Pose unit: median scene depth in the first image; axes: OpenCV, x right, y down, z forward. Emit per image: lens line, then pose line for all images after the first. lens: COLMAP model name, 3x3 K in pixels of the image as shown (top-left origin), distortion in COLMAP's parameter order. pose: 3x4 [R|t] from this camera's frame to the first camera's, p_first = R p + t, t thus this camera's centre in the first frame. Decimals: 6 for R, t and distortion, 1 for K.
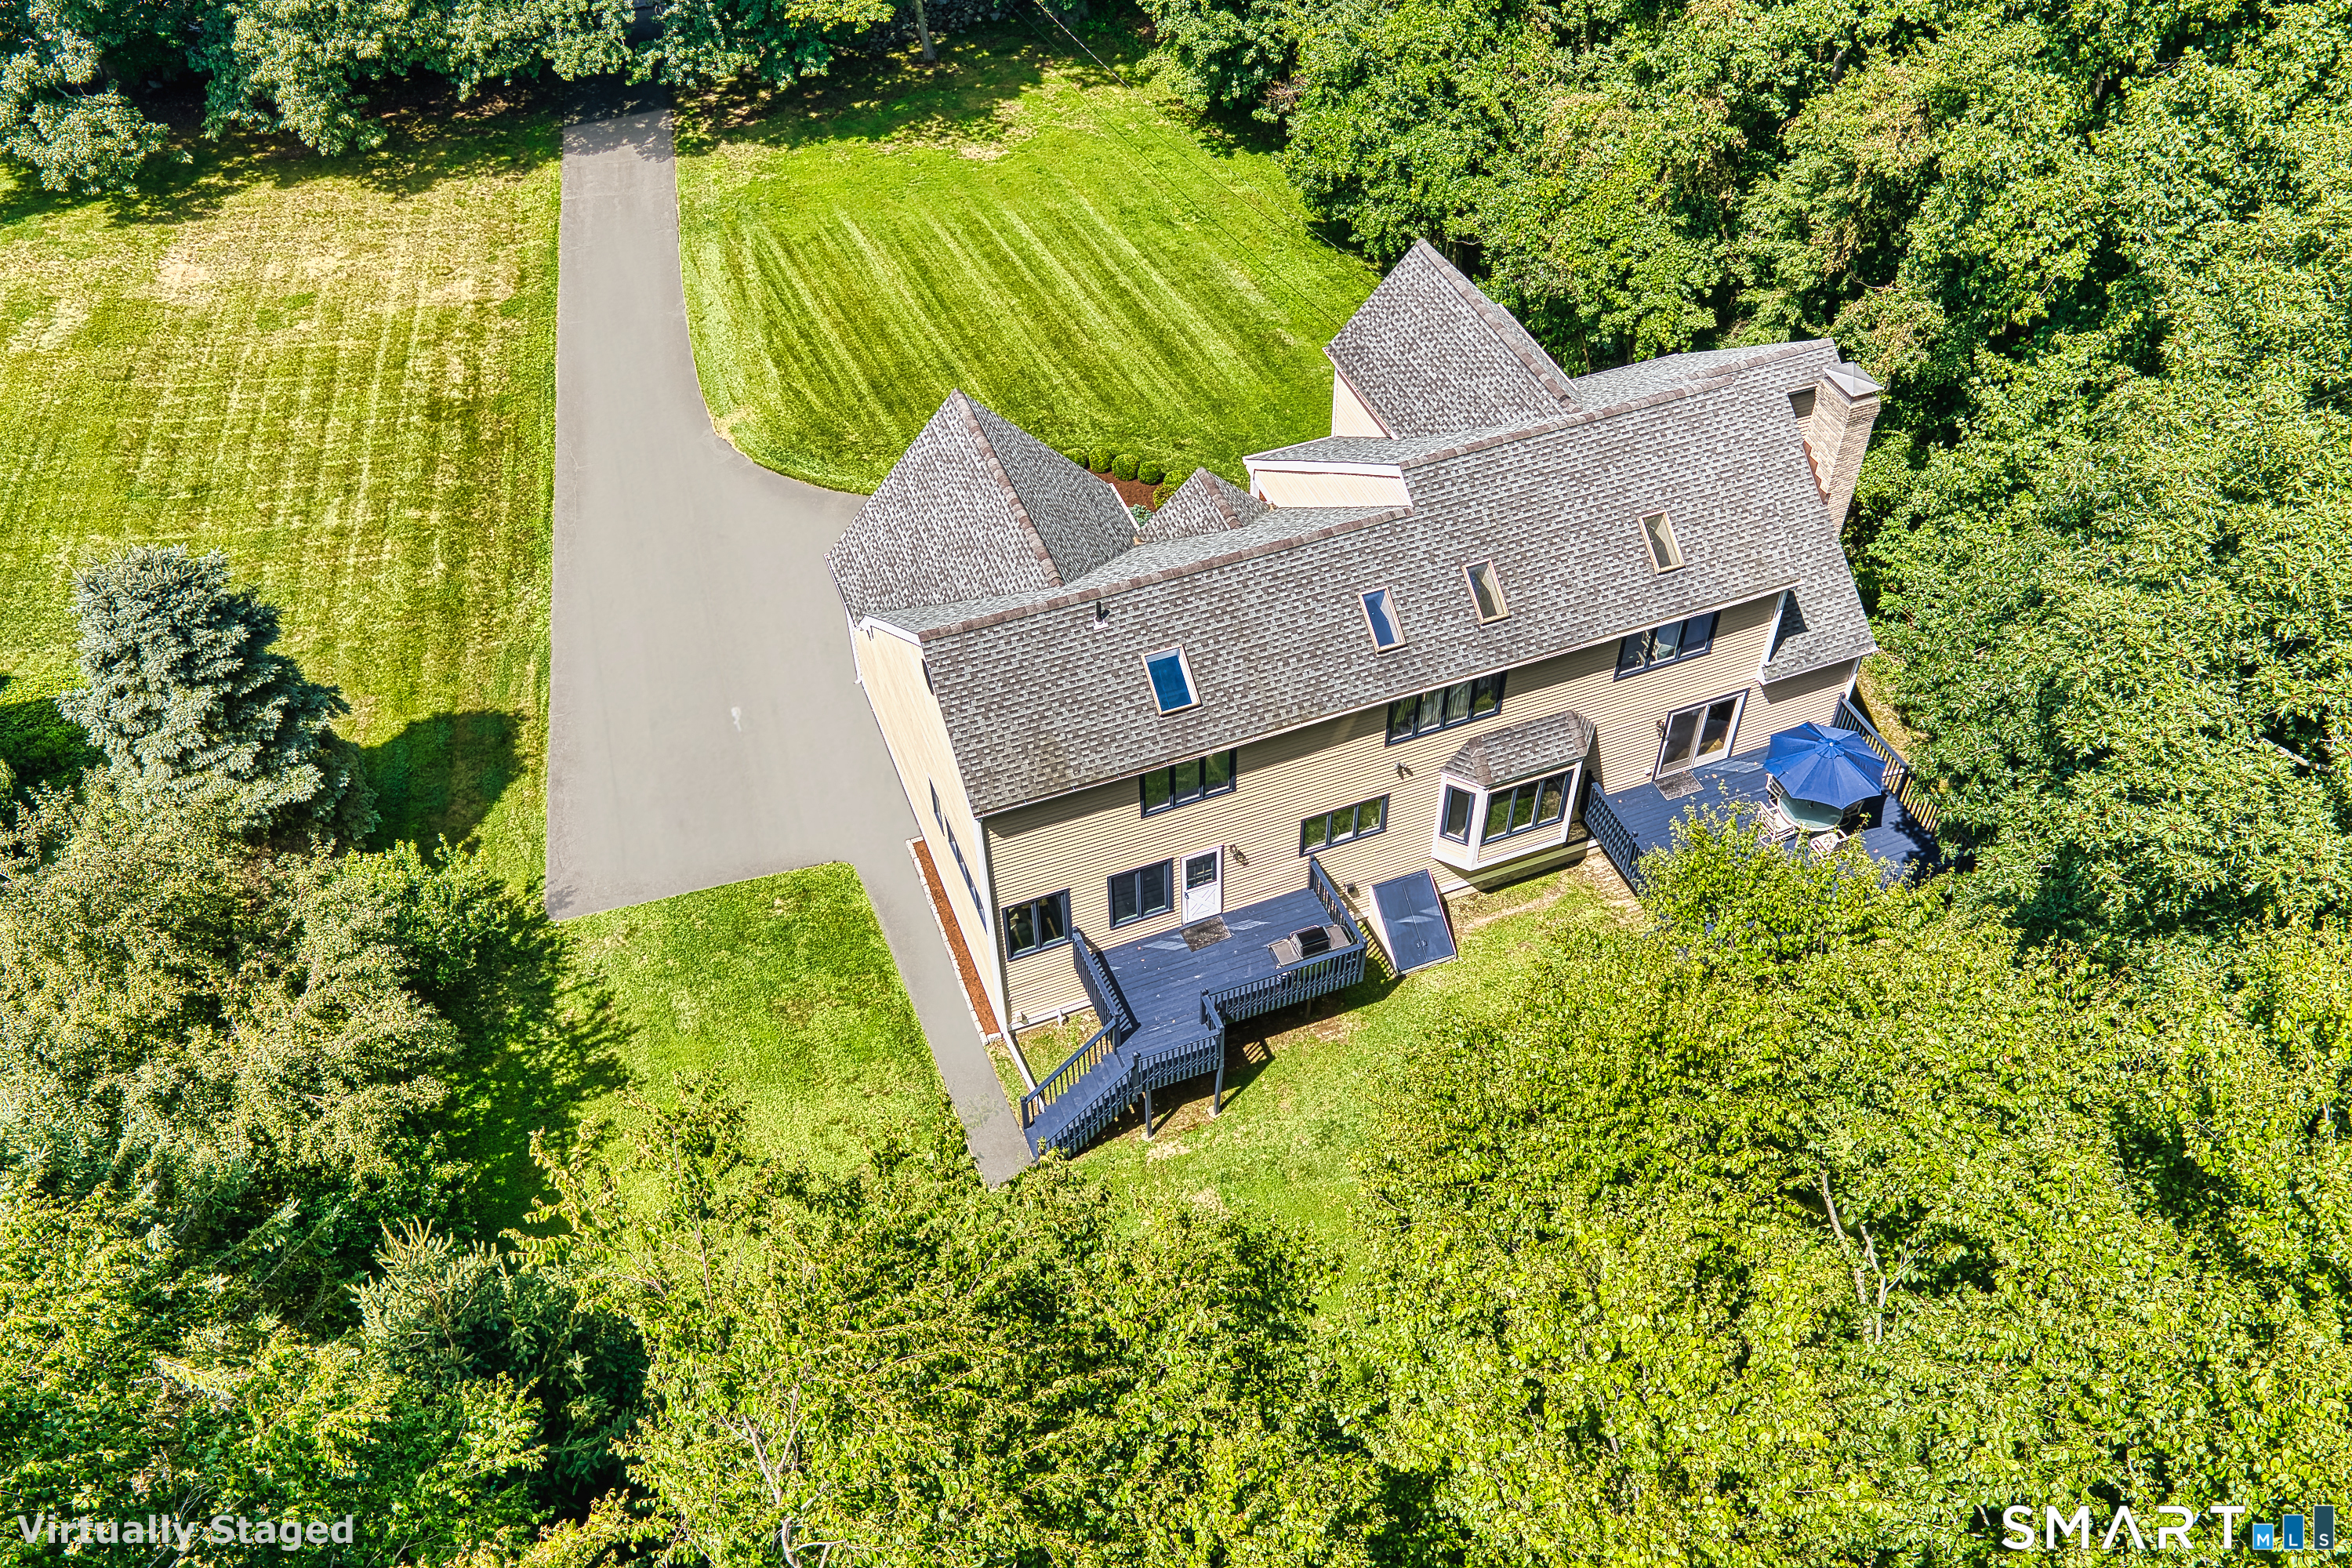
lens RADIAL K [[1911.9, 0, 1181.9], [0, 1911.9, 782.2], [0, 0, 1]] dist [0.048666, -0.073133]
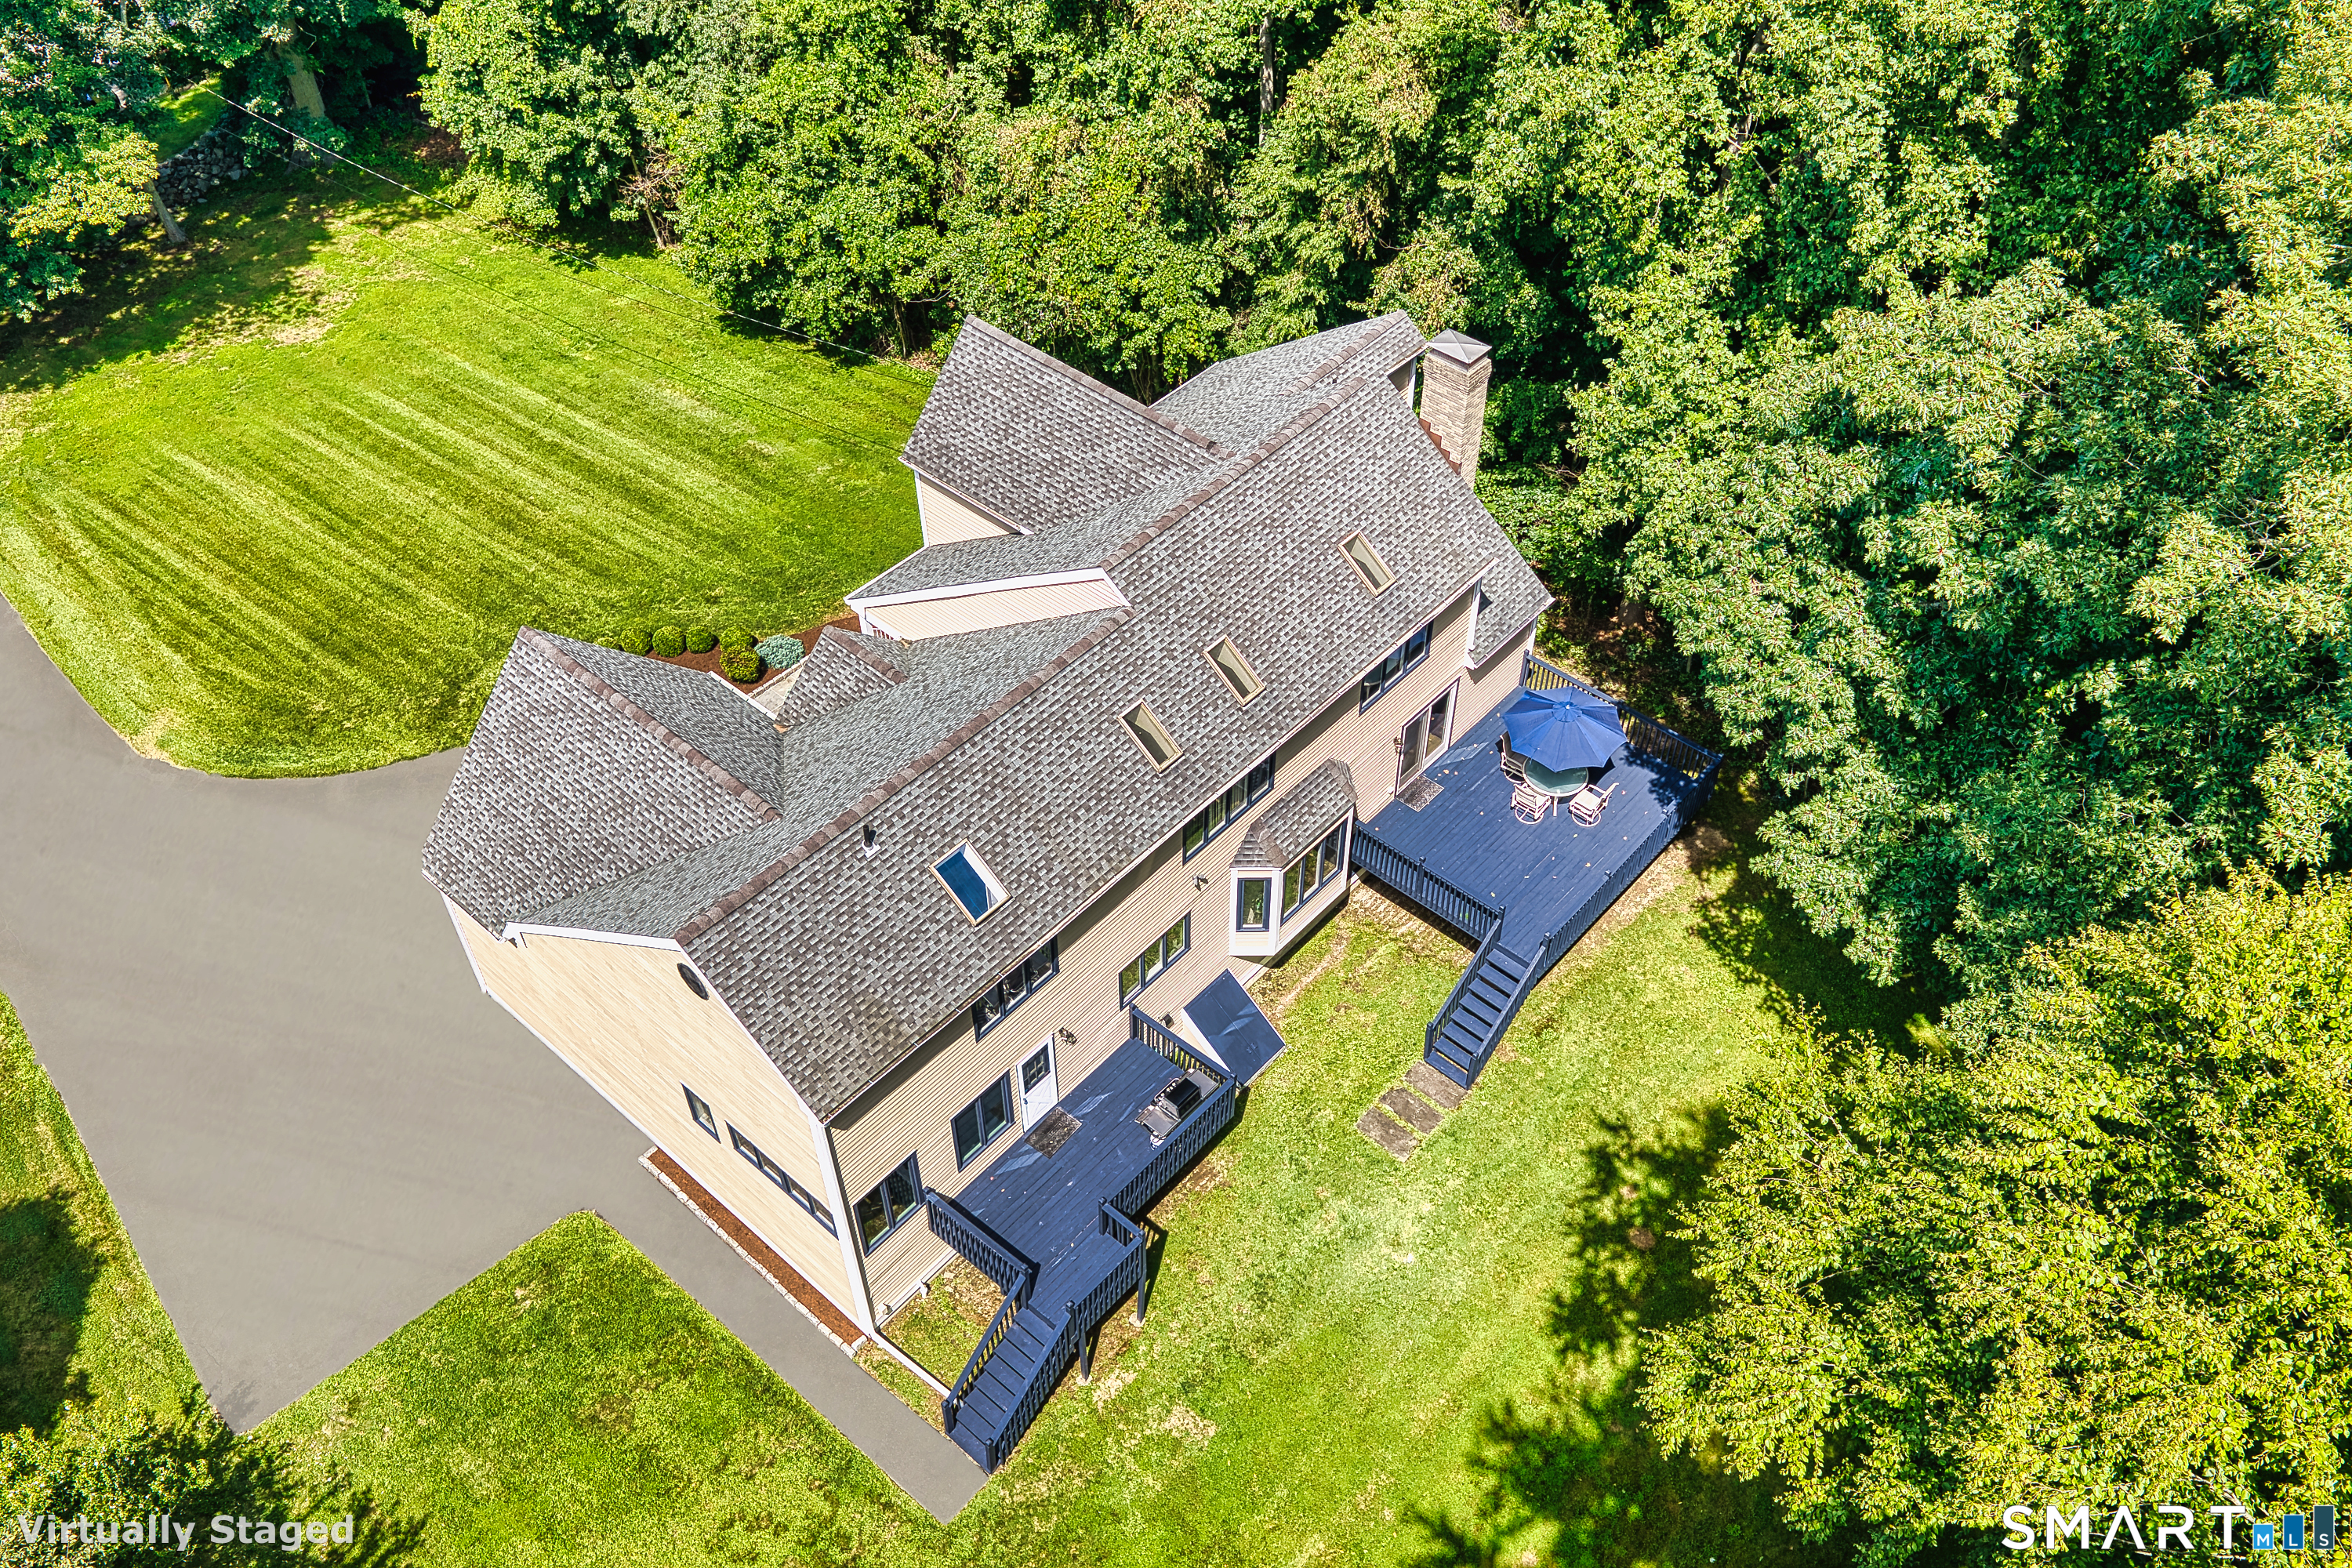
lens RADIAL K [[1911.9, 0, 1181.9], [0, 1911.9, 782.2], [0, 0, 1]] dist [0.048666, -0.073133]
pose [[0.888534, -0.326795, 0.322045, -0.133405], [0.327278, 0.943366, 0.054309, -0.081256], [-0.321554, 0.057143, 0.945165, 0.111392]]
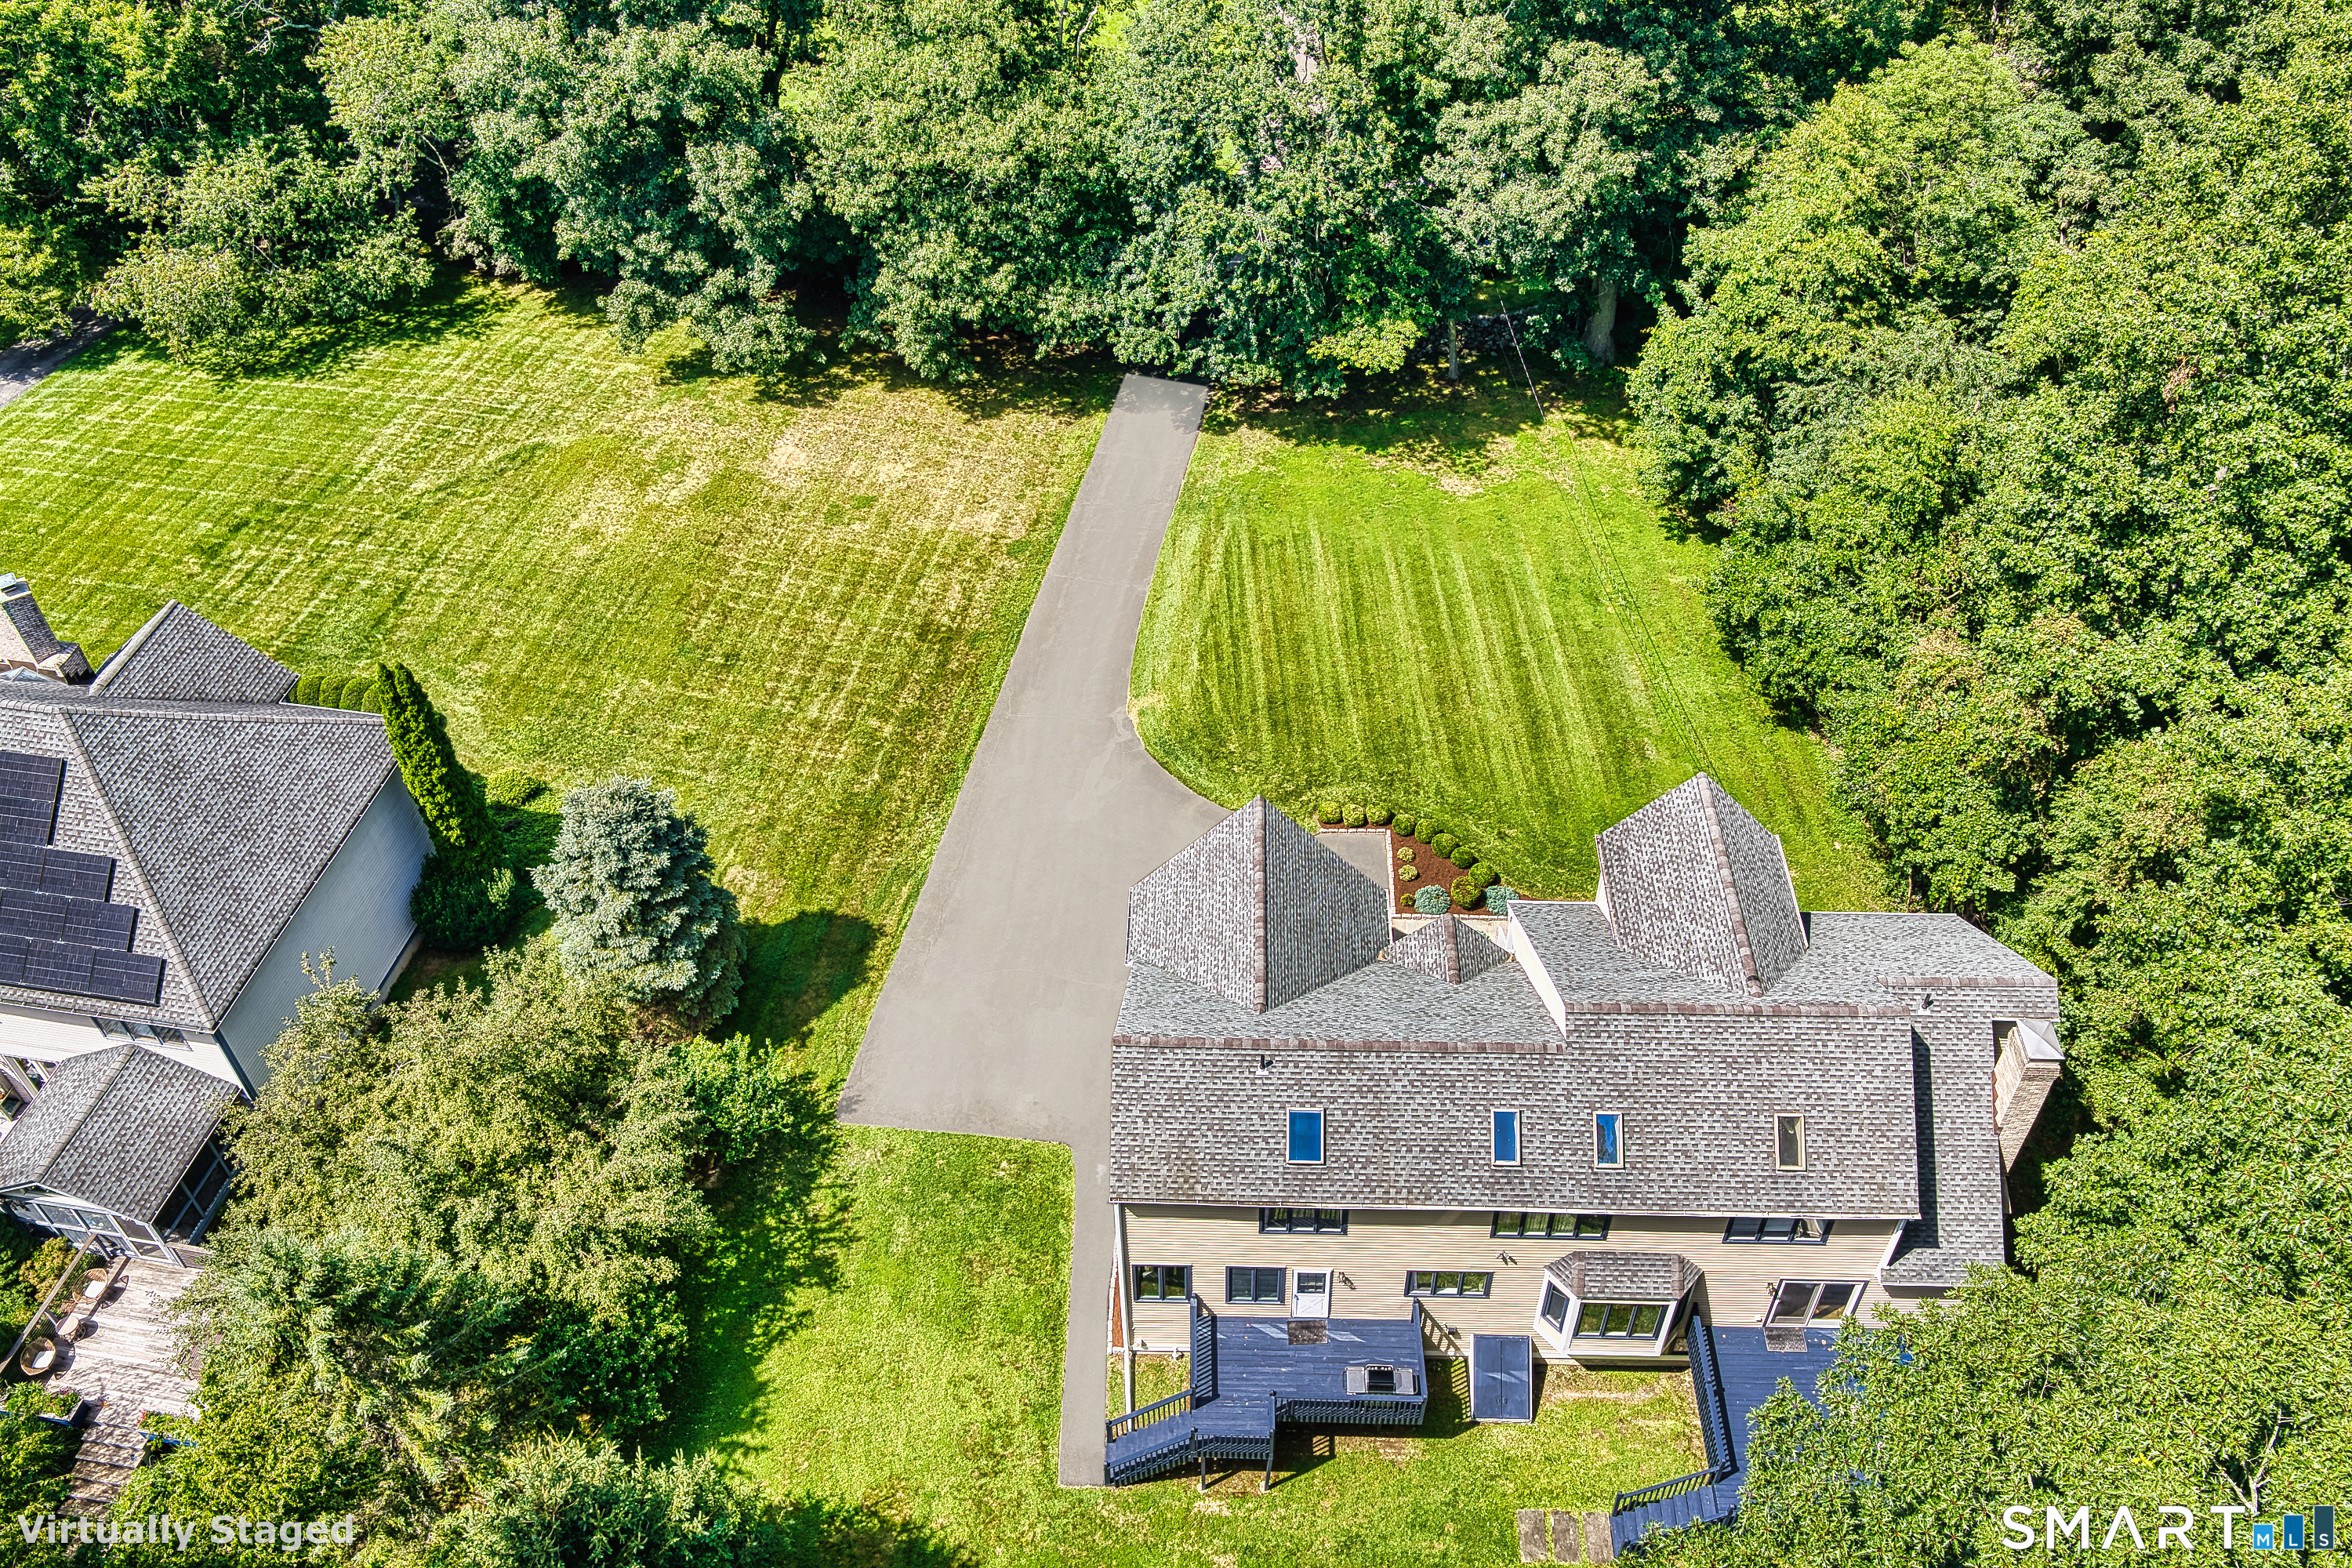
lens RADIAL K [[1906.7, 0, 1176.0], [0, 1906.7, 784.0], [0, 0, 1]] dist [0.108965, -0.343875]
pose [[0.920058, 0.270357, -0.283550, 0.142942], [-0.276728, 0.960777, 0.018152, -0.189743], [0.277336, 0.061765, 0.958786, -0.119553]]
